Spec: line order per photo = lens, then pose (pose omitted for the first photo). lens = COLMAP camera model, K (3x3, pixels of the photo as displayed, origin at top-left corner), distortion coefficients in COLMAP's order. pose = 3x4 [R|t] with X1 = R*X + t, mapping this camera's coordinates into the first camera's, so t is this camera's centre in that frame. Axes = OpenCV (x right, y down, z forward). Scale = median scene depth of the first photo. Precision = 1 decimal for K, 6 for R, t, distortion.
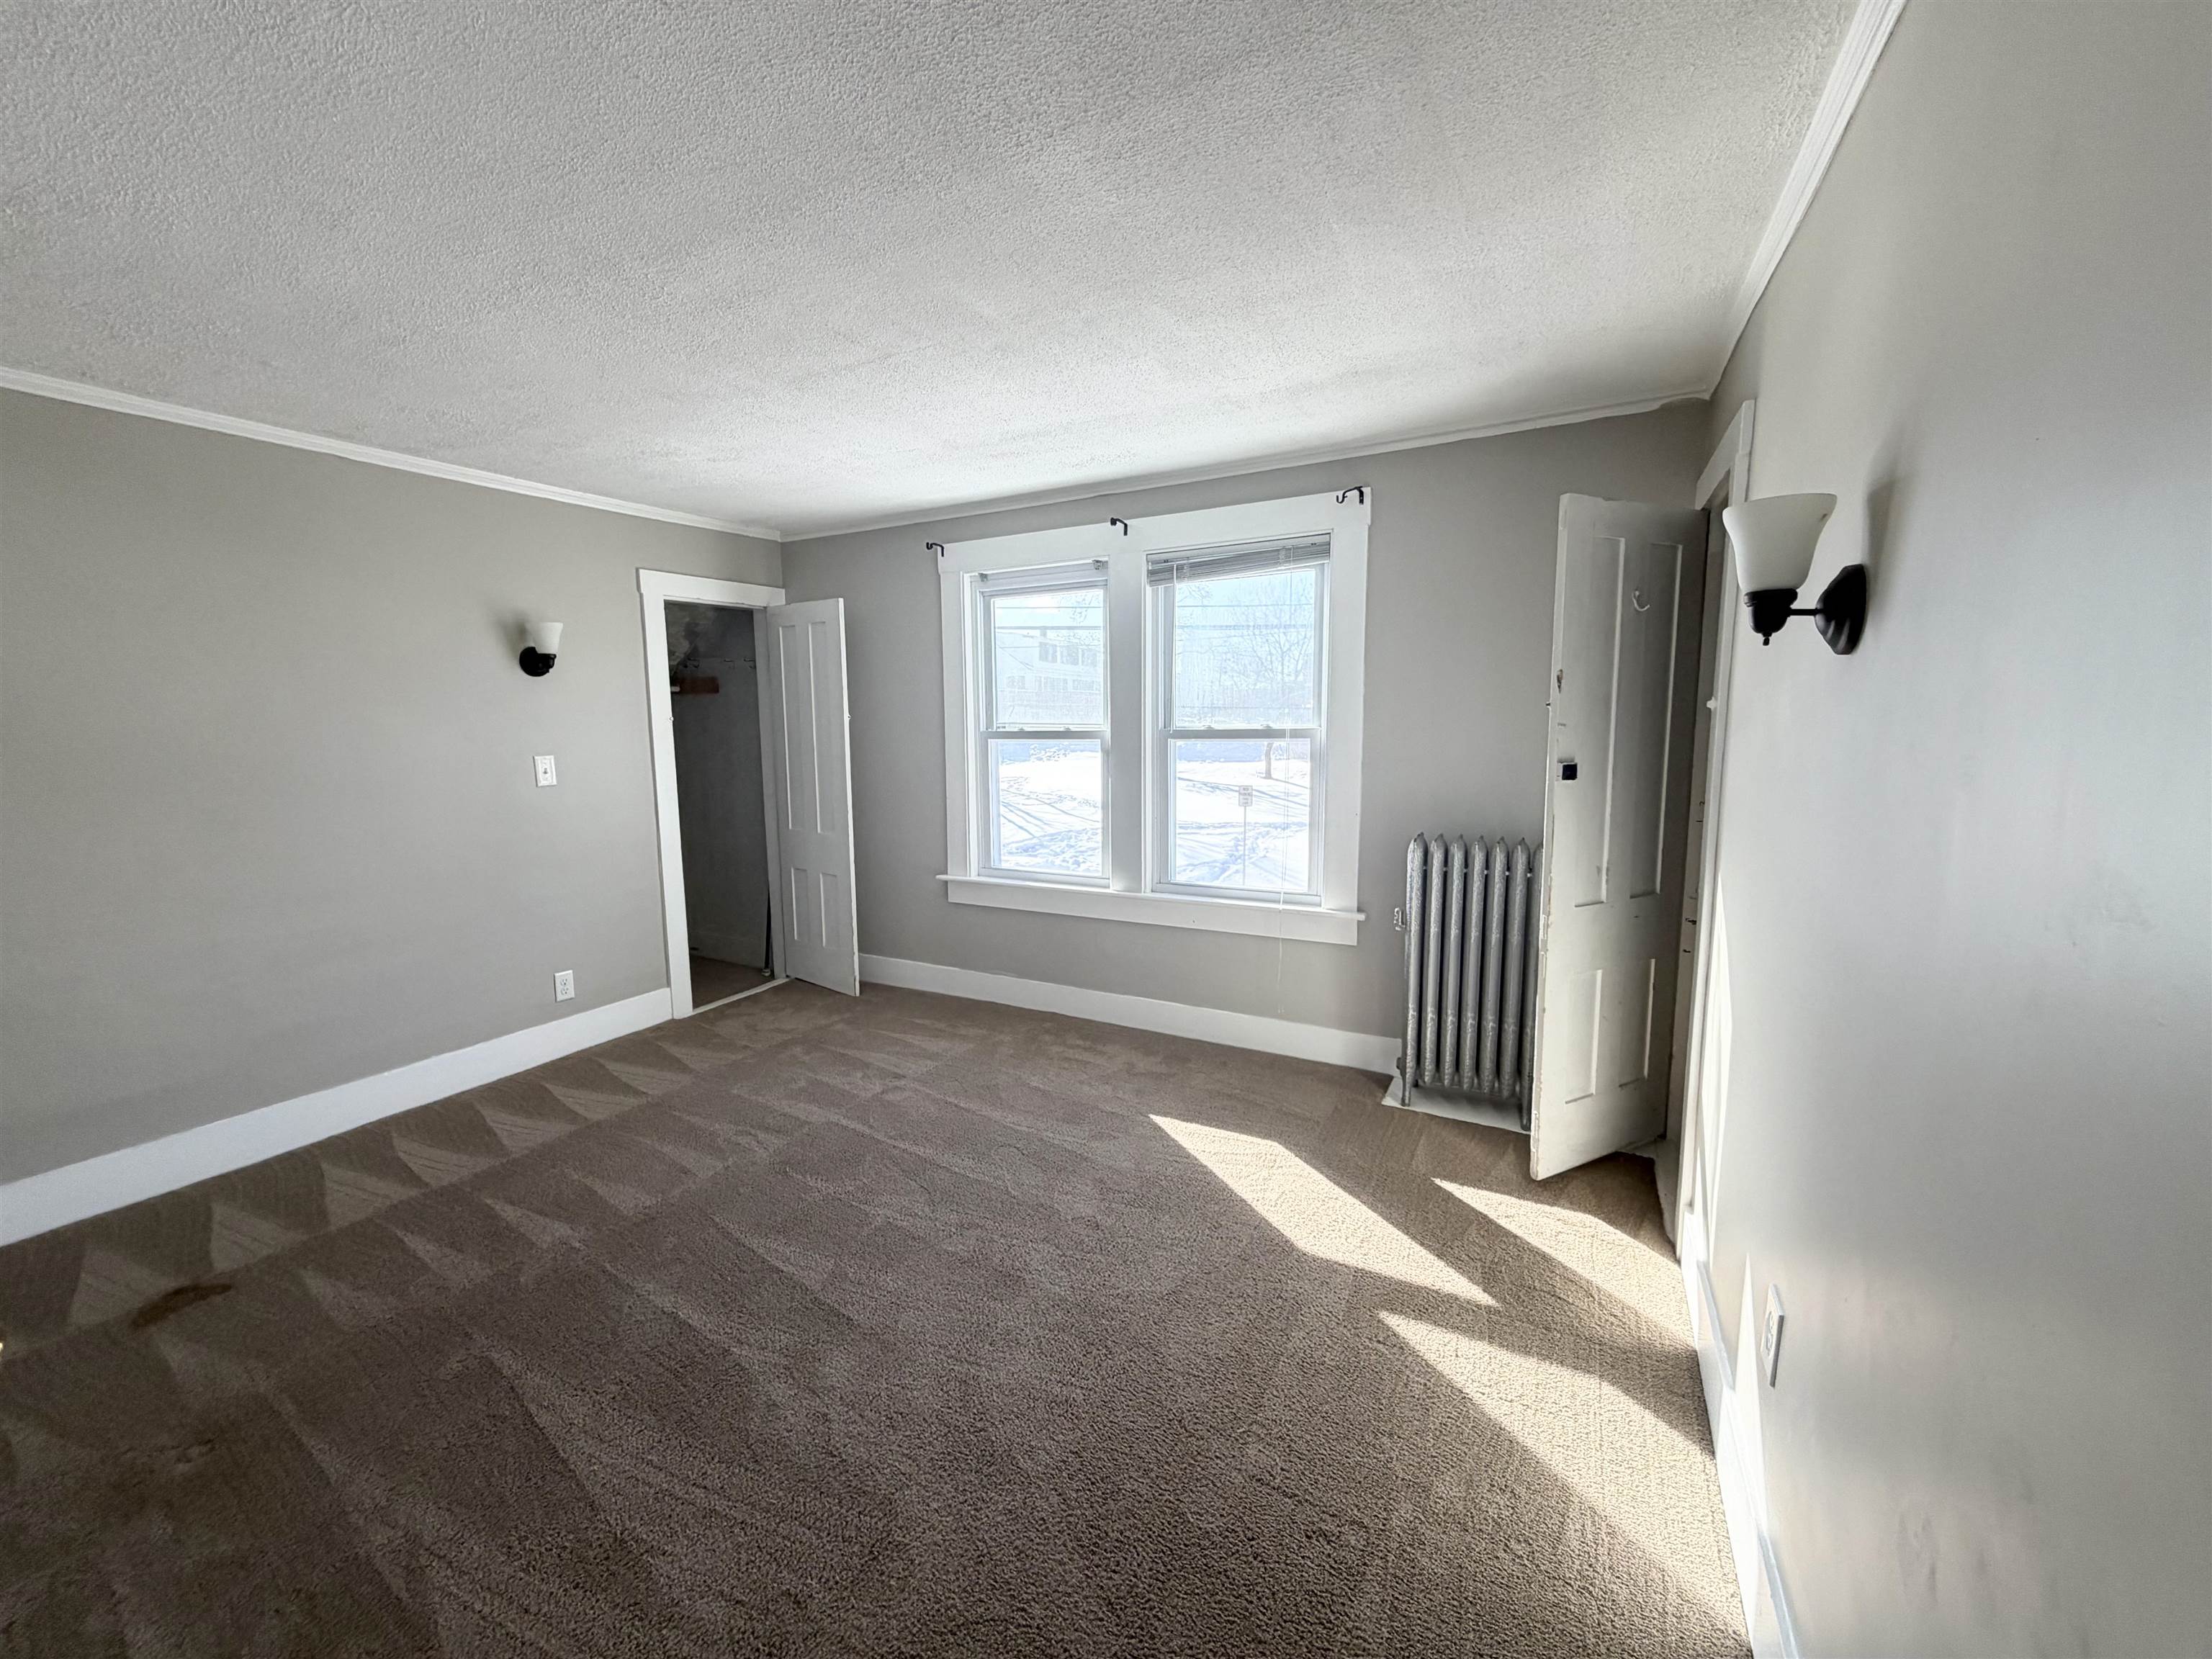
lens RADIAL K [[882.5, 0, 1093.6], [0, 882.5, 826.2], [0, 0, 1]] dist [-0.000171, -0.000350]
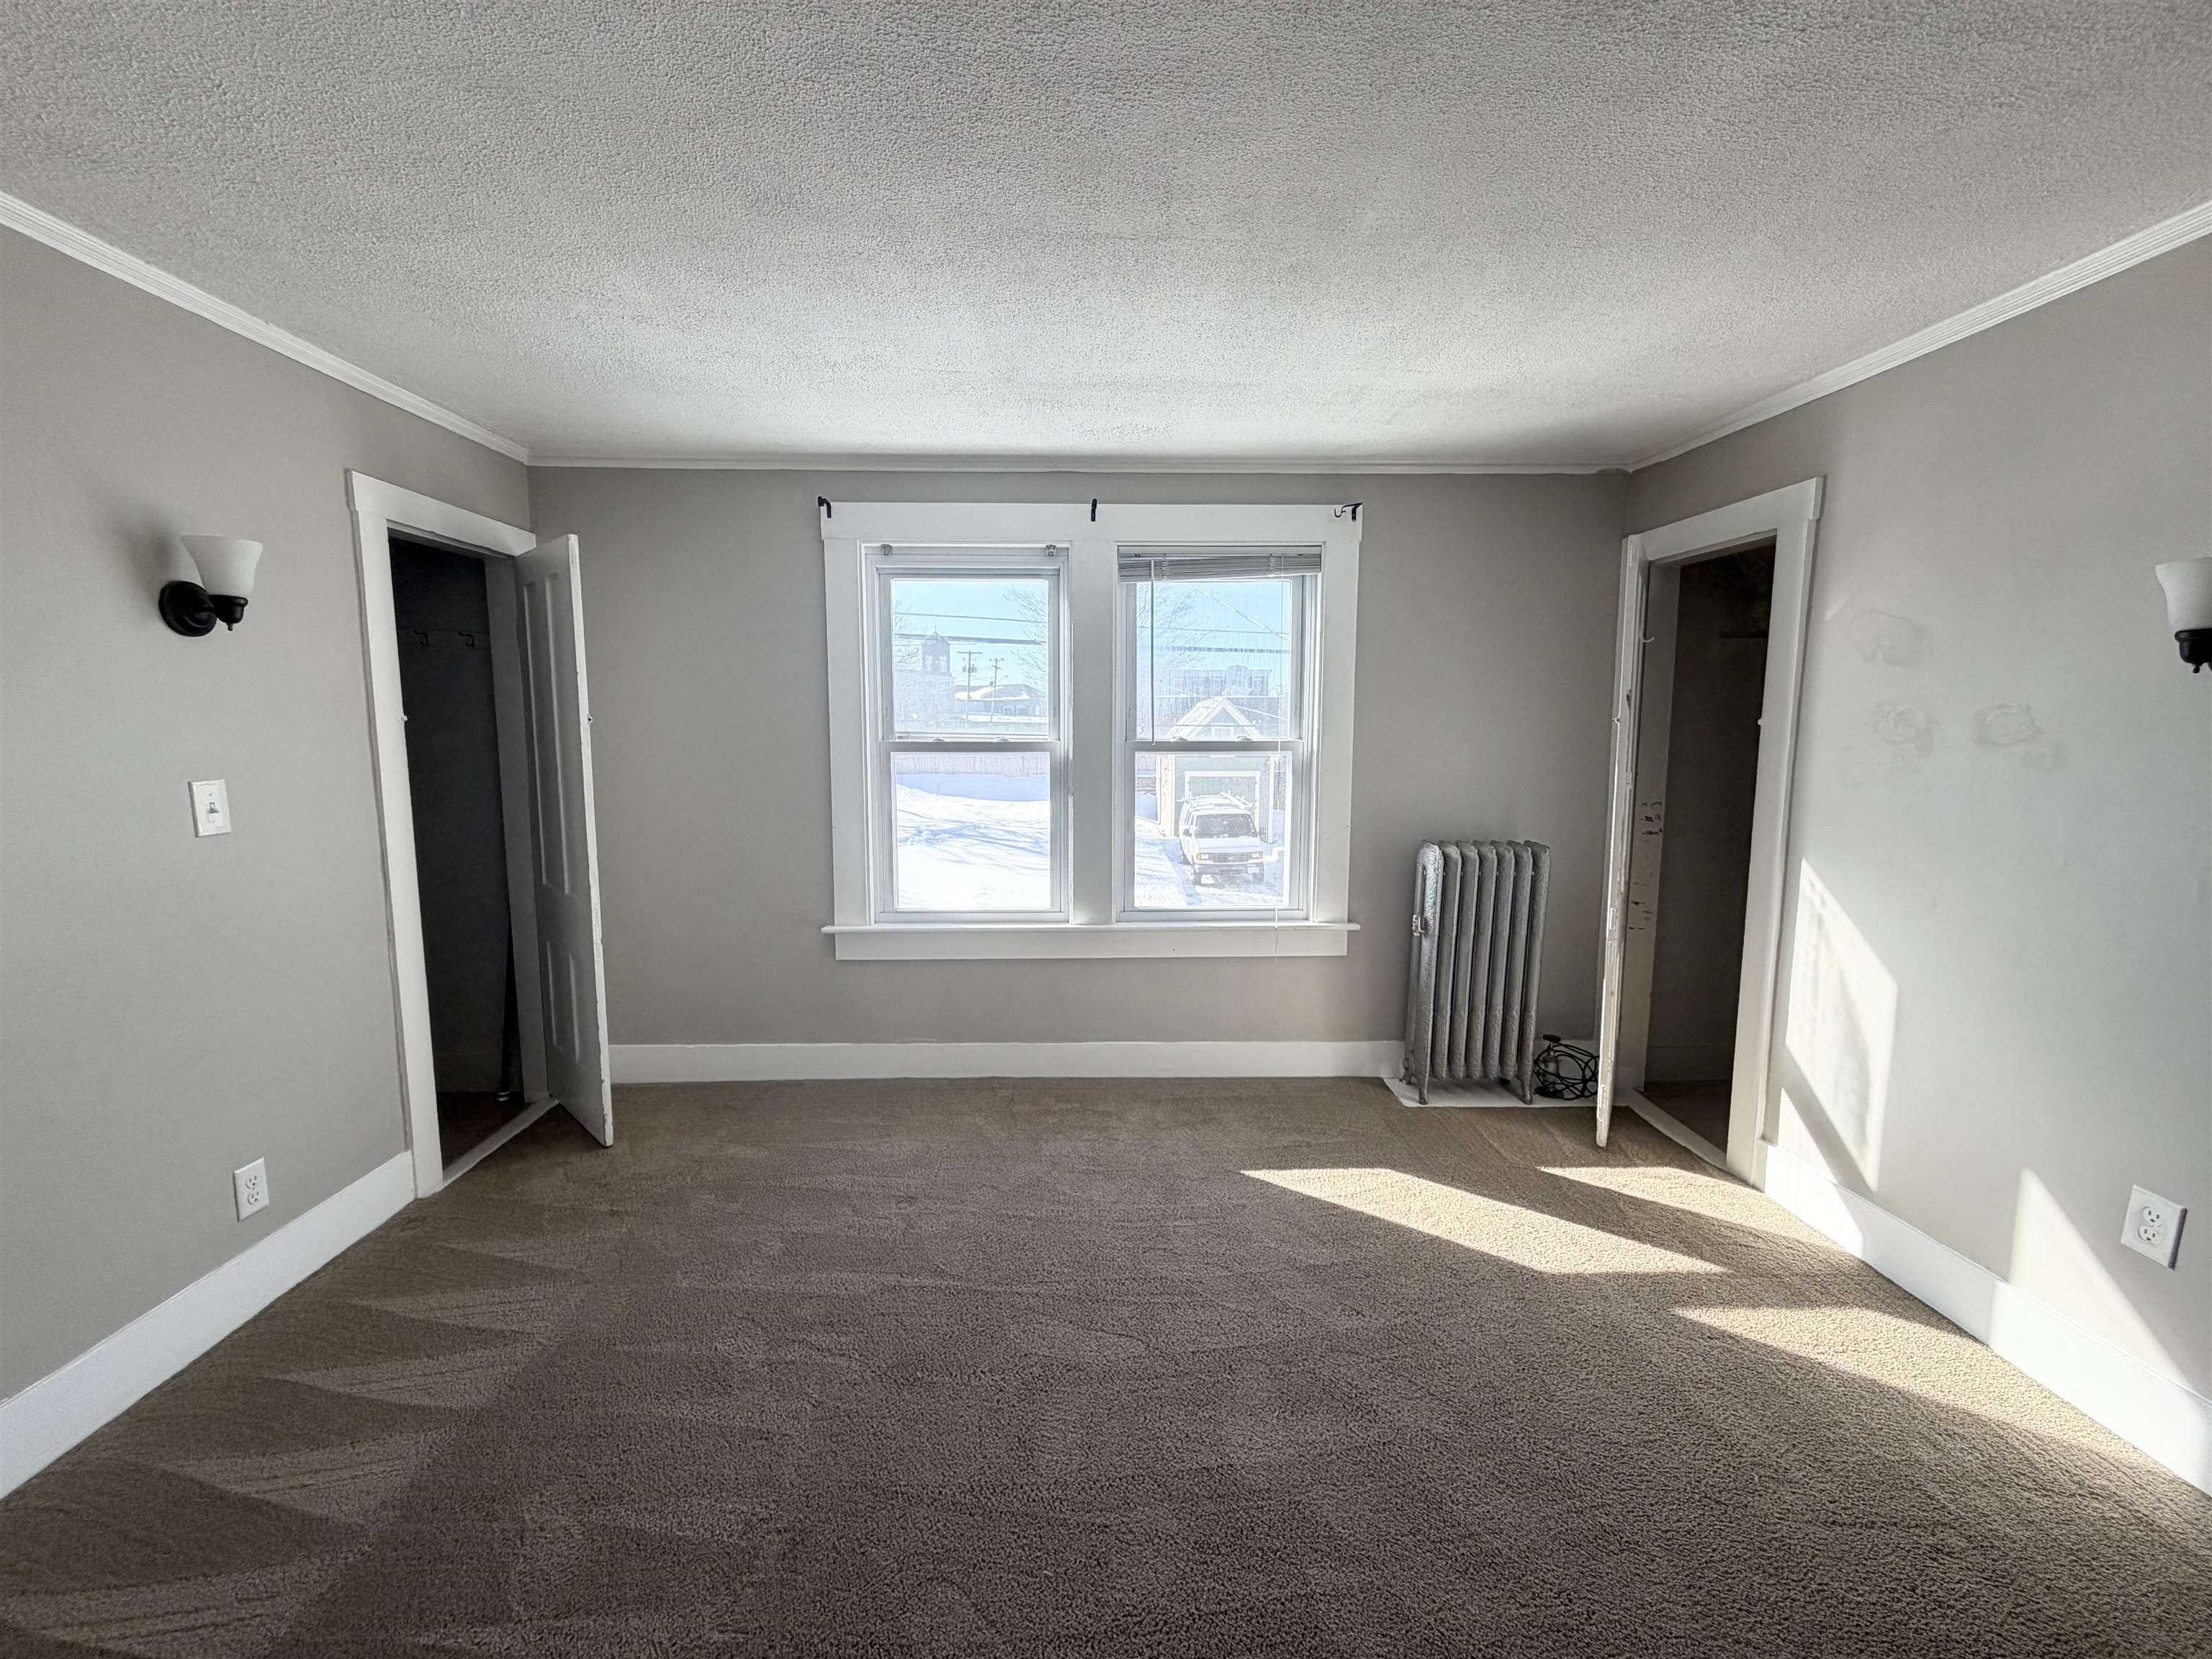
lens RADIAL K [[882.5, 0, 1093.6], [0, 882.5, 826.2], [0, 0, 1]] dist [-0.000171, -0.000350]
pose [[0.864265, -0.040758, 0.501383, -0.430963], [0.049604, 0.998760, -0.004315, -0.021745], [-0.500585, 0.028600, 0.865215, 0.251992]]
